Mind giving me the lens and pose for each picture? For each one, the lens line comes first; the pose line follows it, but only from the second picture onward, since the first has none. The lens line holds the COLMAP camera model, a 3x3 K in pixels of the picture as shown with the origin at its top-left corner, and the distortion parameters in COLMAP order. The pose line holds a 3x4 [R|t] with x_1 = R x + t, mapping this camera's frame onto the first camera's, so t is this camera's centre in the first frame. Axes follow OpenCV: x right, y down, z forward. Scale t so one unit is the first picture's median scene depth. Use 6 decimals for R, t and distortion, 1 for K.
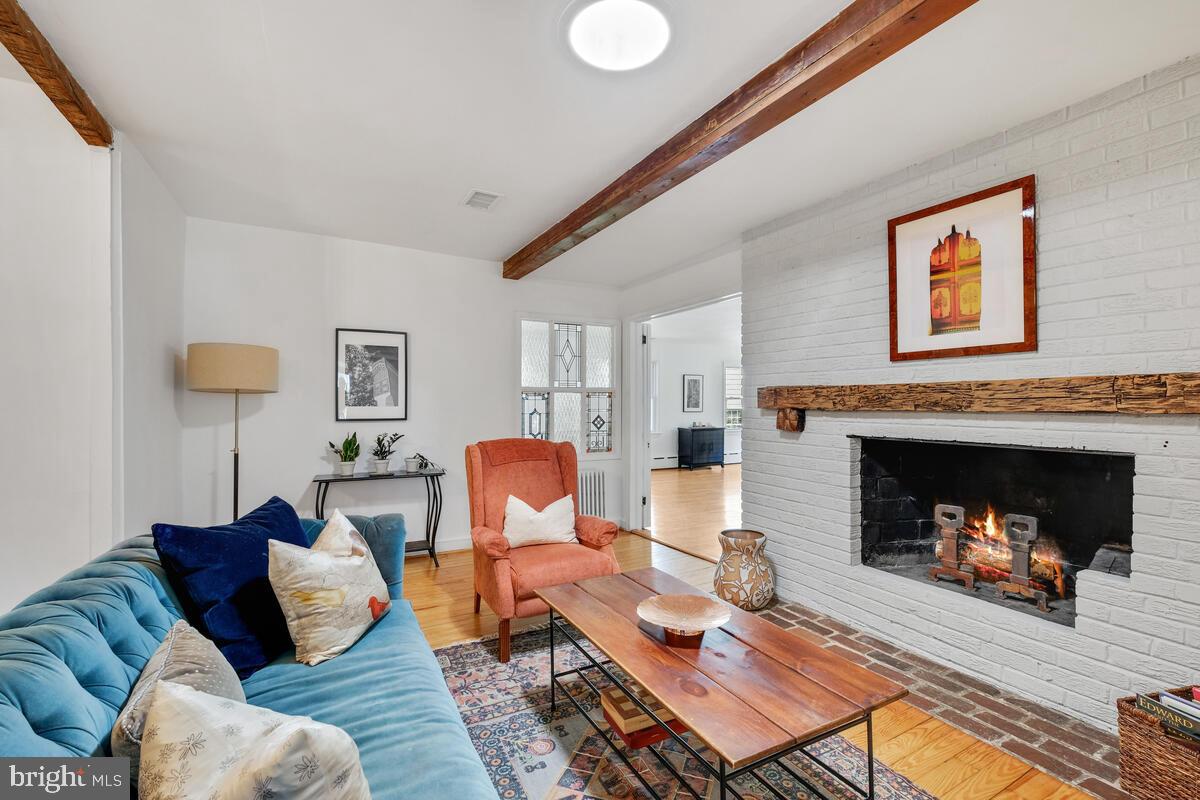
lens RADIAL K [[522.3, 0, 604.2], [0, 522.3, 403.9], [0, 0, 1]] dist [-0.002725, 0.000033]
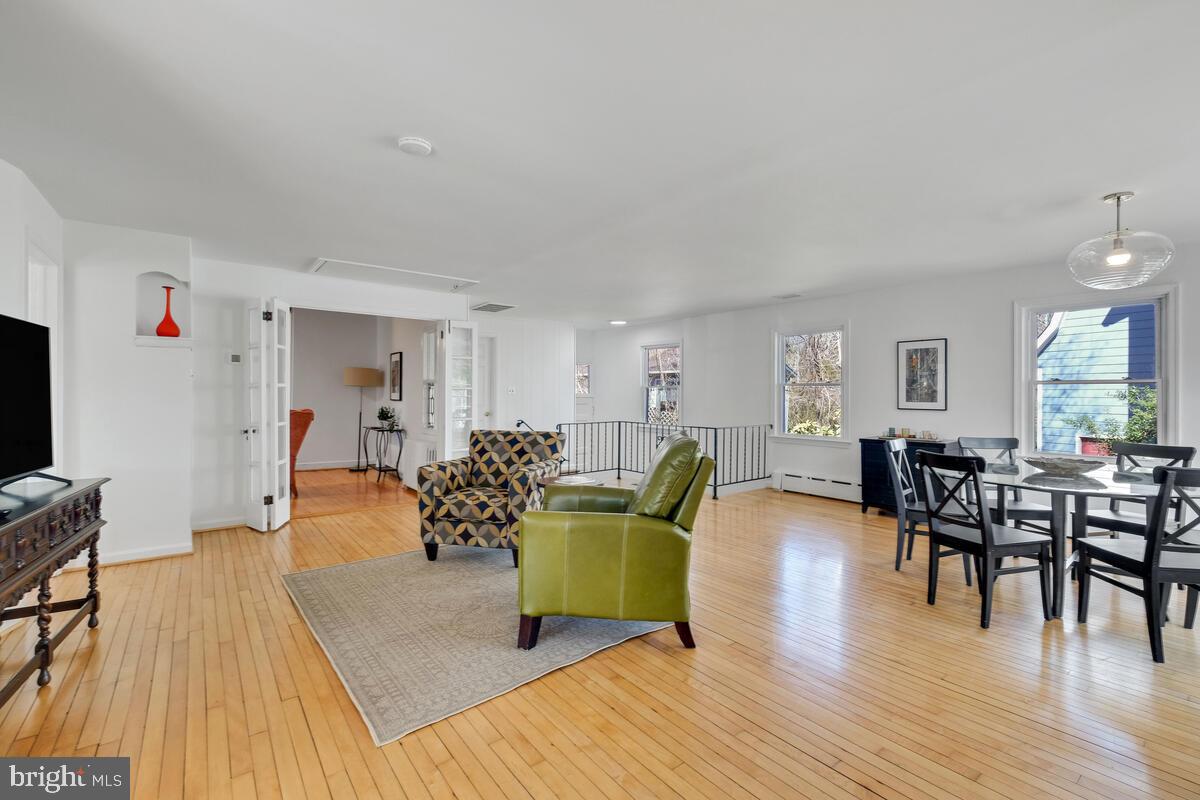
lens RADIAL K [[522.3, 0, 604.2], [0, 522.3, 403.9], [0, 0, 1]] dist [-0.002725, 0.000033]
pose [[0.158454, 0.012932, -0.987282, 0.649611], [0.001090, 0.999911, 0.013272, 0.002289], [0.987366, -0.003179, 0.158425, 0.602198]]
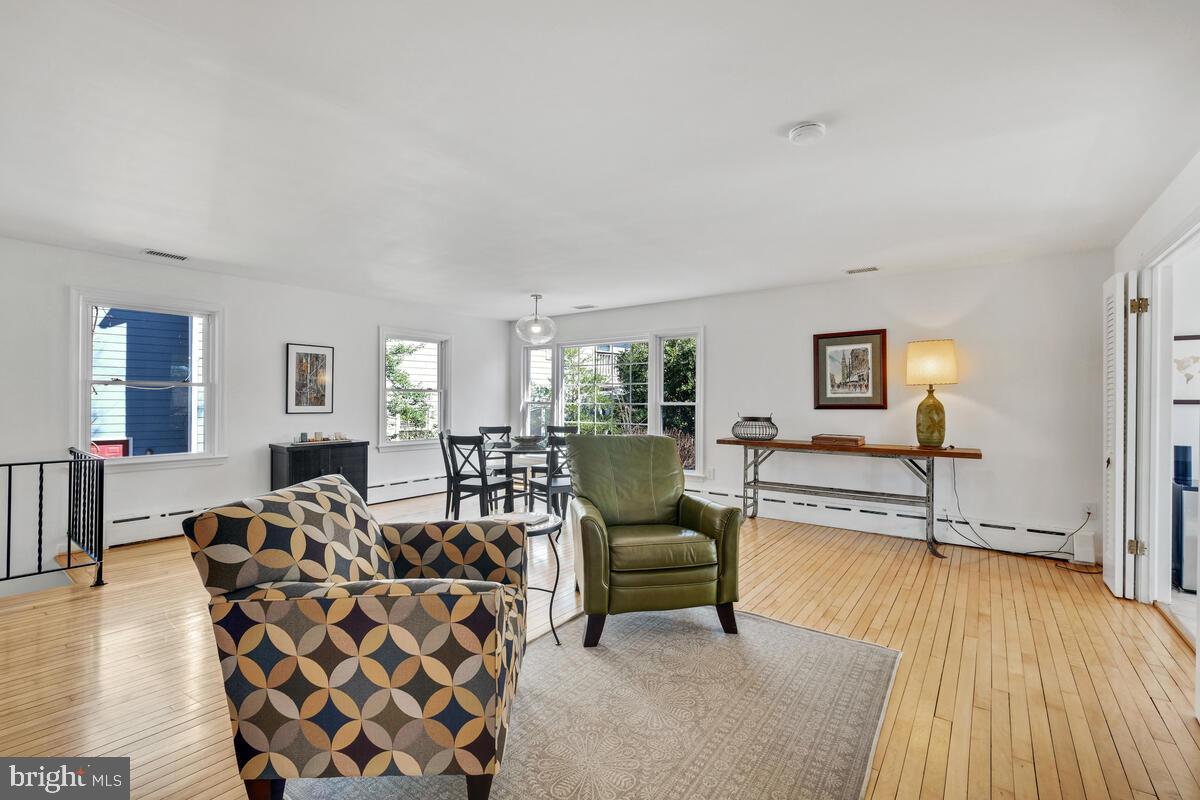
lens RADIAL K [[522.3, 0, 604.2], [0, 522.3, 403.9], [0, 0, 1]] dist [-0.002725, 0.000033]
pose [[0.907952, 0.003848, 0.419057, 0.222184], [-0.006502, 0.999967, 0.004906, 0.001110], [-0.419024, -0.007179, 0.907947, 0.384016]]
